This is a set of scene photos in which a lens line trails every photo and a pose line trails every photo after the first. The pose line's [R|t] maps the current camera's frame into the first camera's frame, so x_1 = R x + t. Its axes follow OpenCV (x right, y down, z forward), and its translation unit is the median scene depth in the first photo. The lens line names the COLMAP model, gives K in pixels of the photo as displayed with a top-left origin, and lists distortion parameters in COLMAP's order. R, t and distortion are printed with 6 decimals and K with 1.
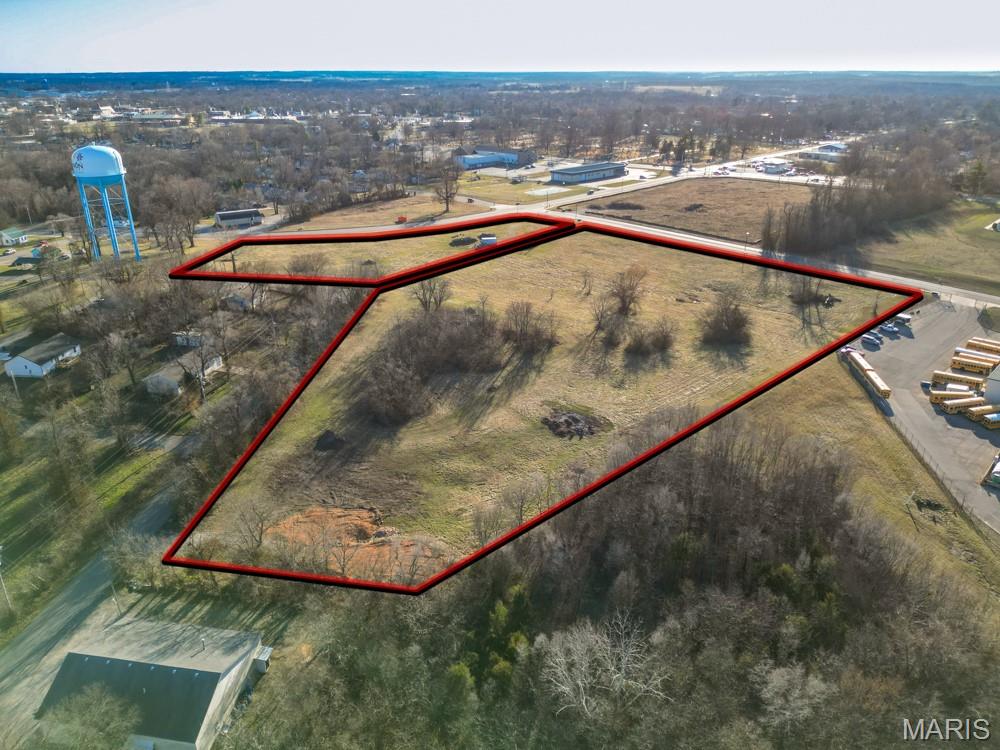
lens RADIAL K [[677.2, 0, 500.0], [0, 677.2, 375.0], [0, 0, 1]] dist [0.059383, -0.050872]
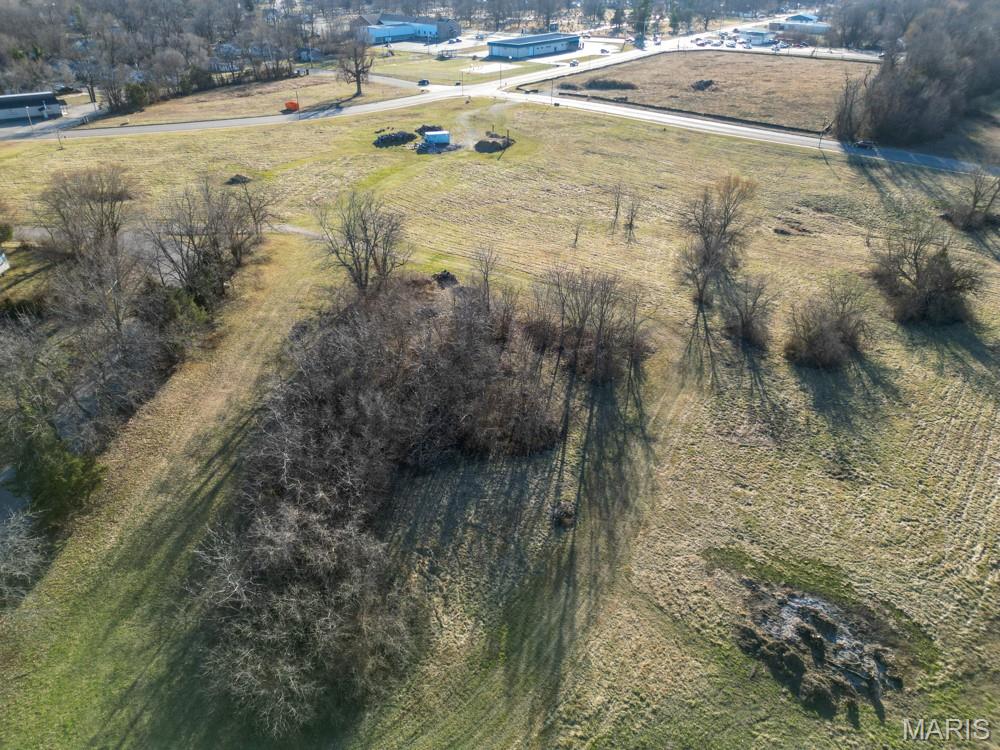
lens RADIAL K [[677.2, 0, 500.0], [0, 677.2, 375.0], [0, 0, 1]] dist [0.059383, -0.050872]
pose [[0.990581, -0.063274, 0.121429, -0.038902], [0.046368, 0.989440, 0.137323, -0.050463], [-0.128836, -0.130400, 0.983055, 0.271110]]
